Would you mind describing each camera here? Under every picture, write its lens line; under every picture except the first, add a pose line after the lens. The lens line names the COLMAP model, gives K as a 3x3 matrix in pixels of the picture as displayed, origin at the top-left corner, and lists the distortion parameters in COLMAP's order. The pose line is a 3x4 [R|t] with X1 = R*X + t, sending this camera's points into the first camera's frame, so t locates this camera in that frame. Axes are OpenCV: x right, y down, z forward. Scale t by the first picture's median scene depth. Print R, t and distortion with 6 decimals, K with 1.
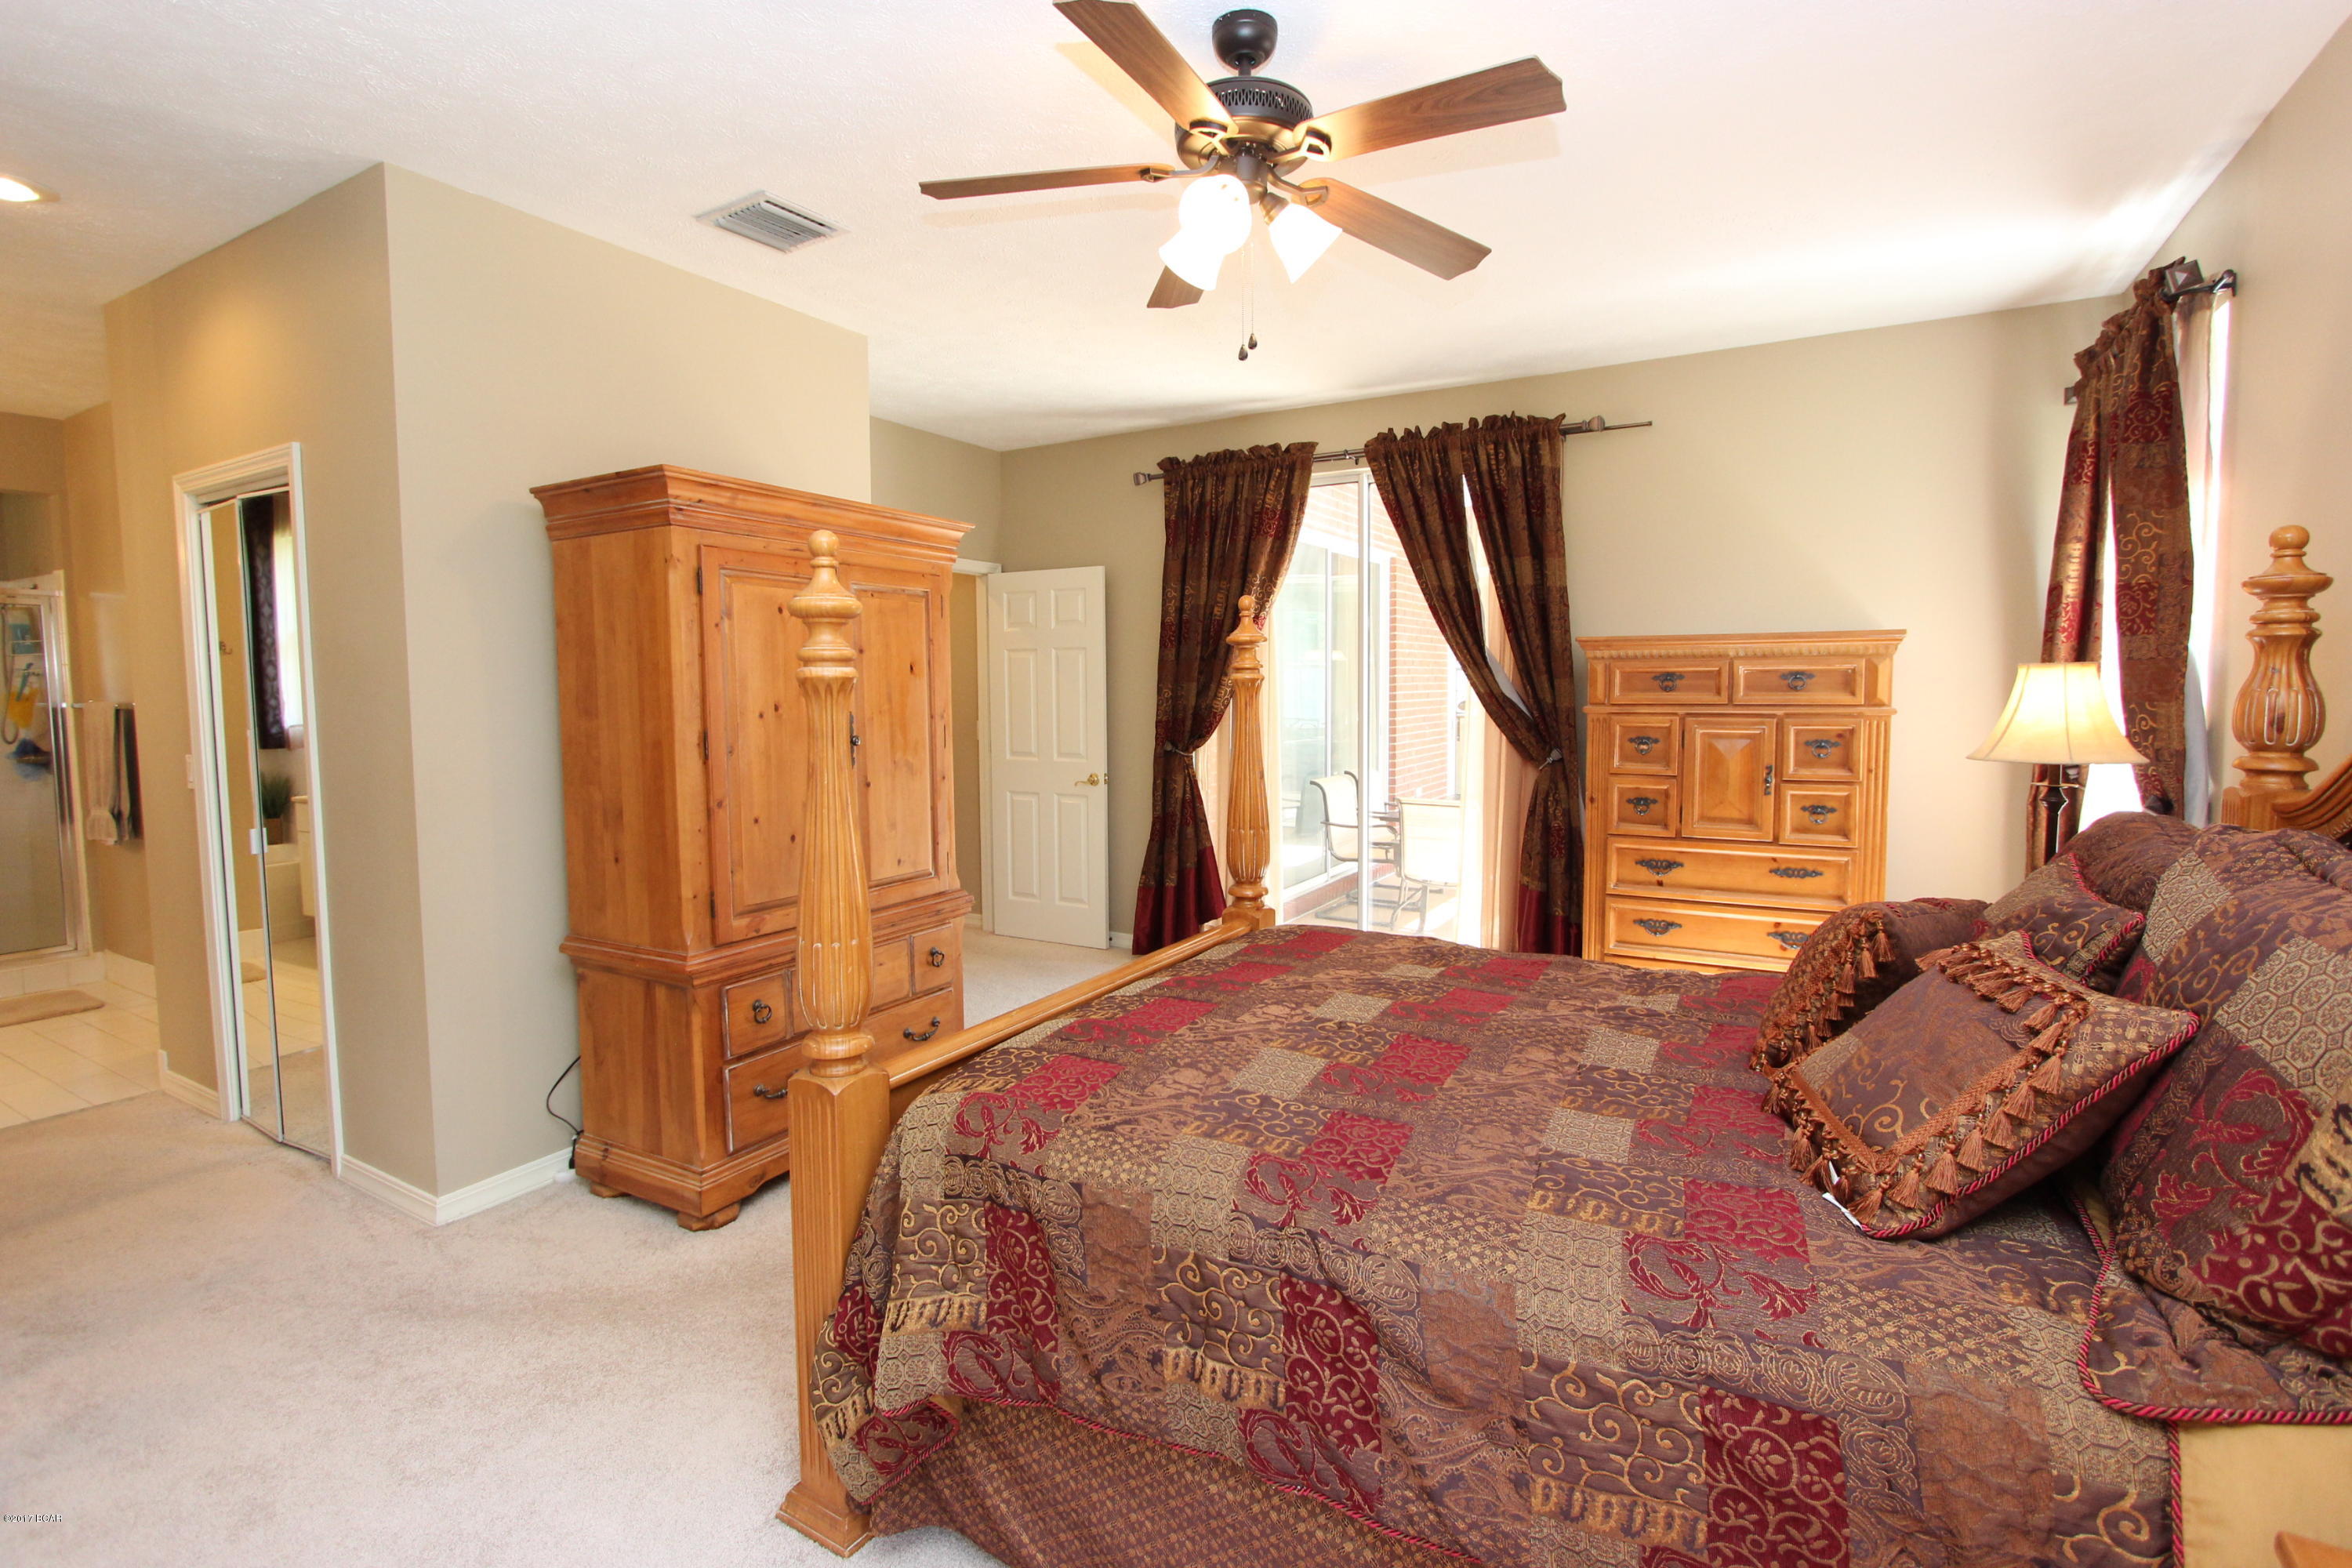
lens RADIAL K [[1082.0, 0, 1190.7], [0, 1082.0, 760.6], [0, 0, 1]] dist [-0.026923, 0.005829]
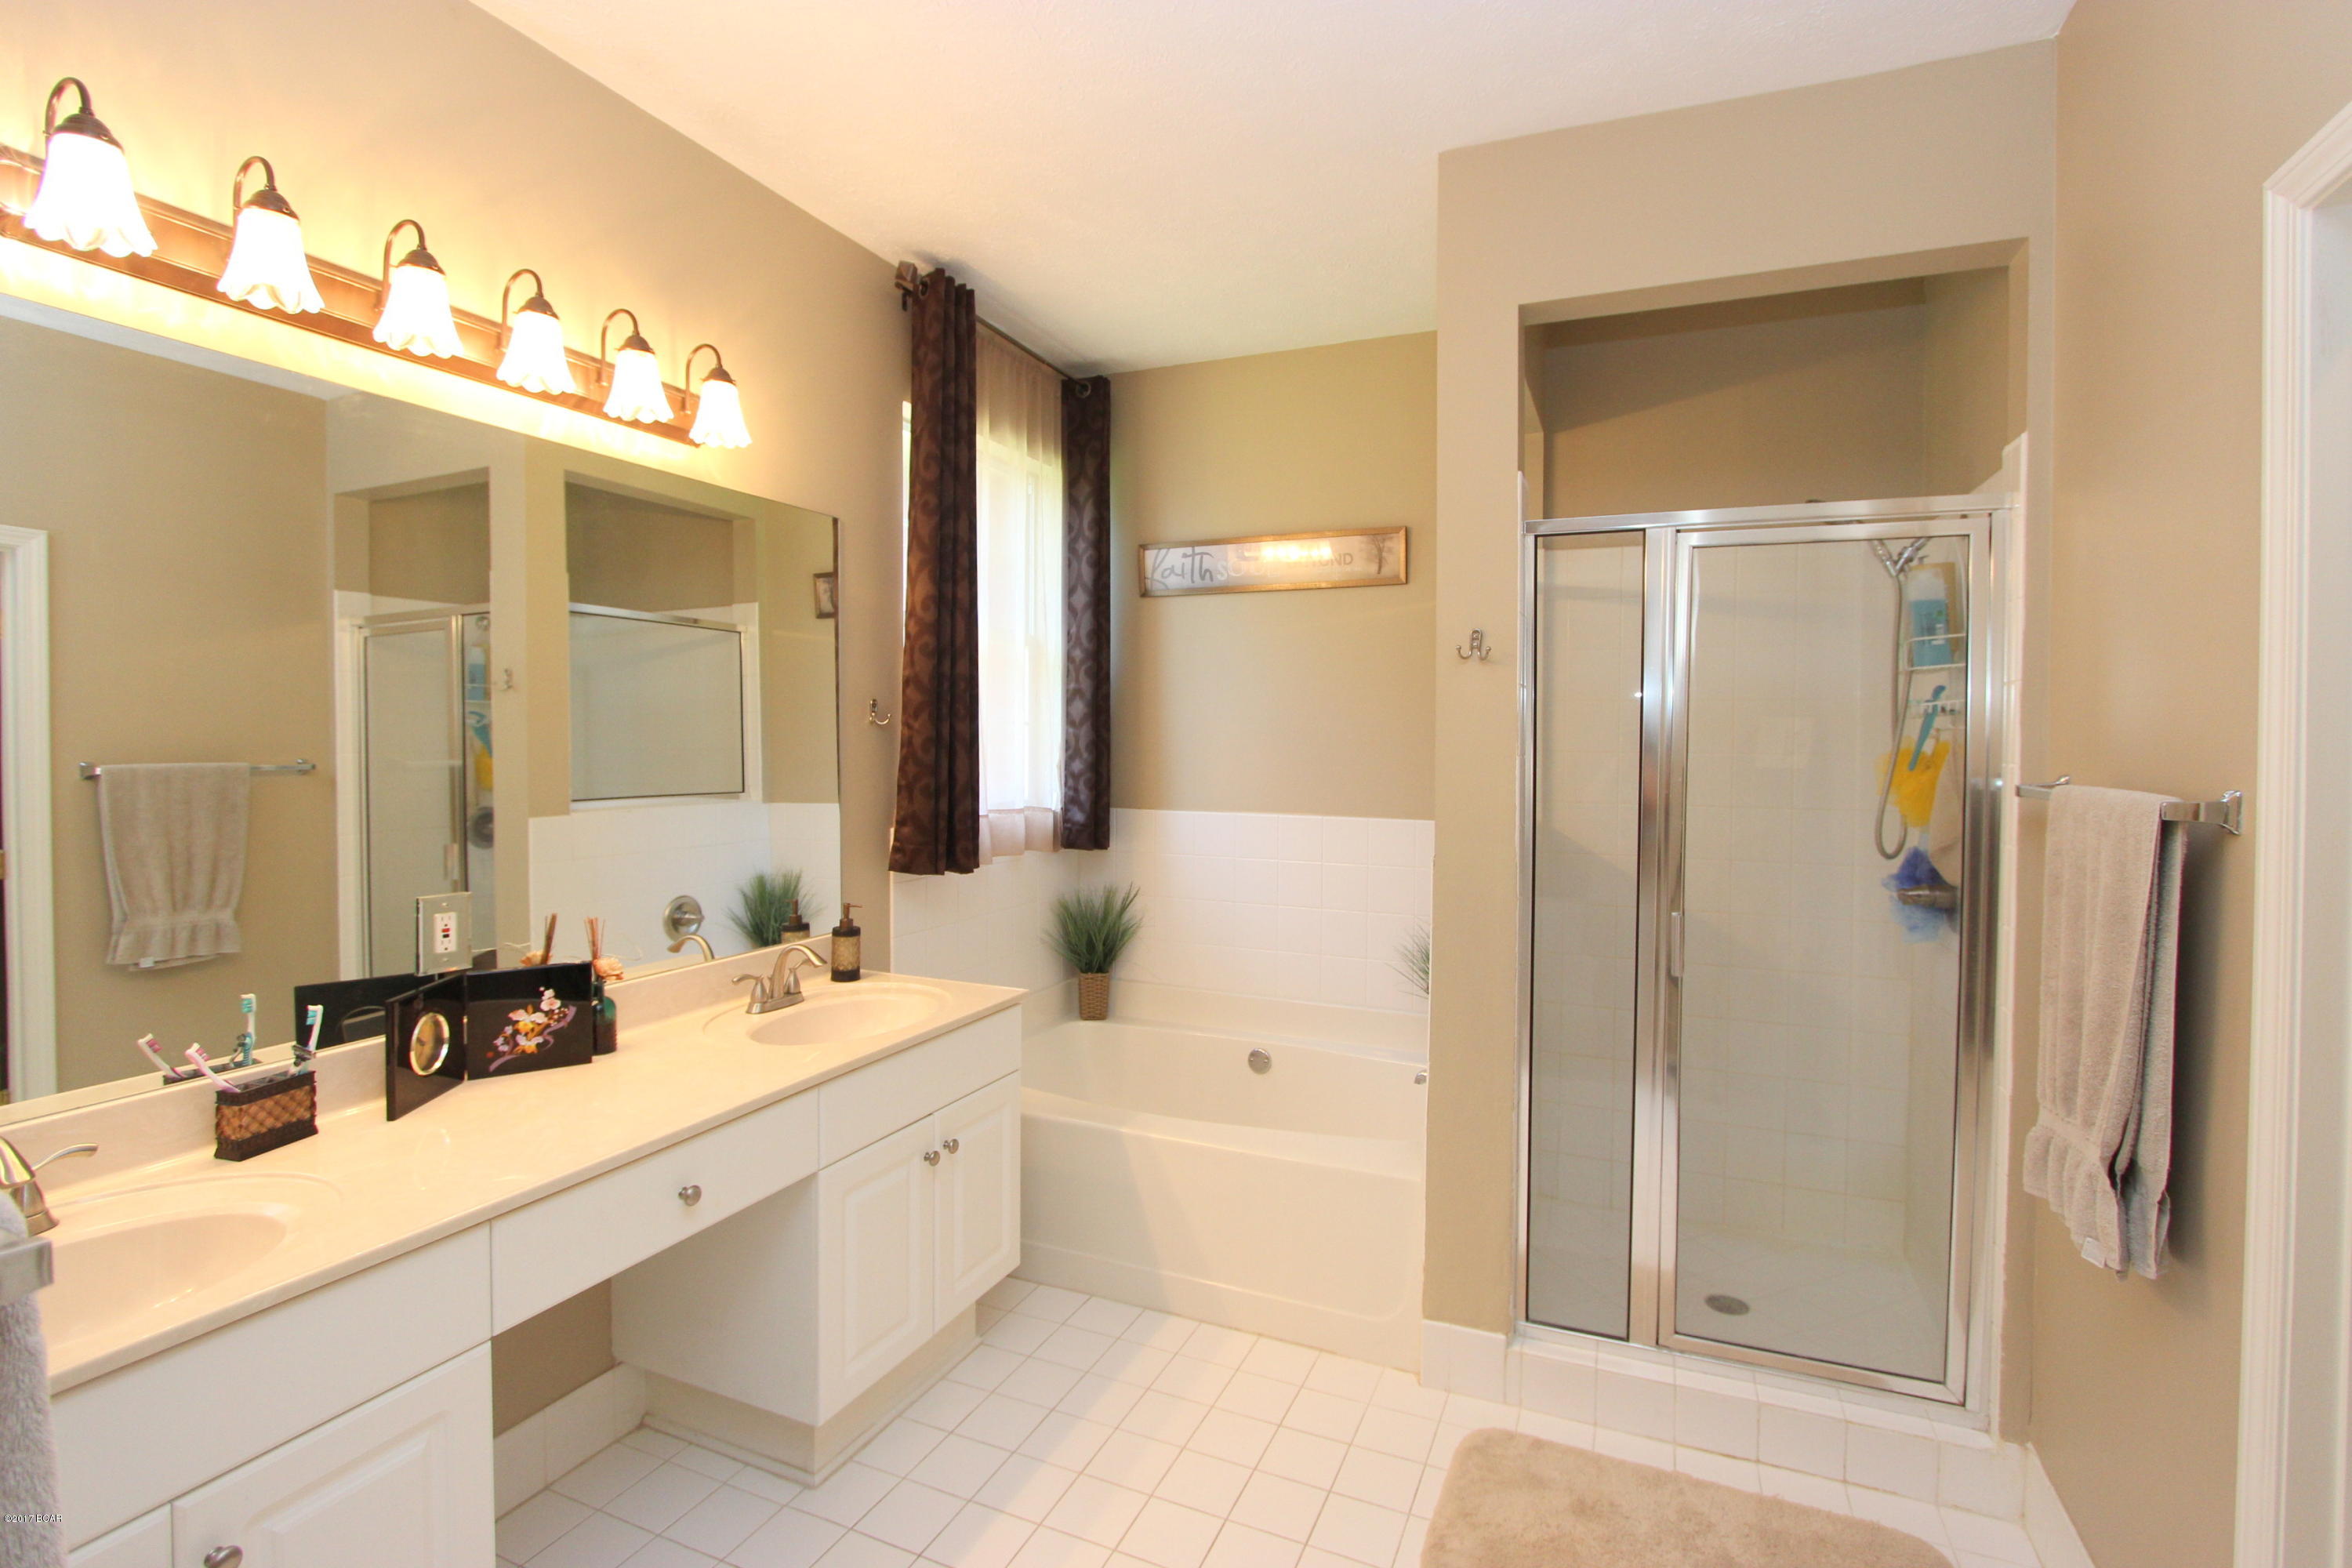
lens RADIAL K [[1082.0, 0, 1190.7], [0, 1082.0, 760.6], [0, 0, 1]] dist [-0.026923, 0.005829]
pose [[0.113907, 0.025224, -0.993171, -0.681857], [-0.076159, 0.996958, 0.016586, -0.043548], [0.990568, 0.073750, 0.115481, 0.633440]]
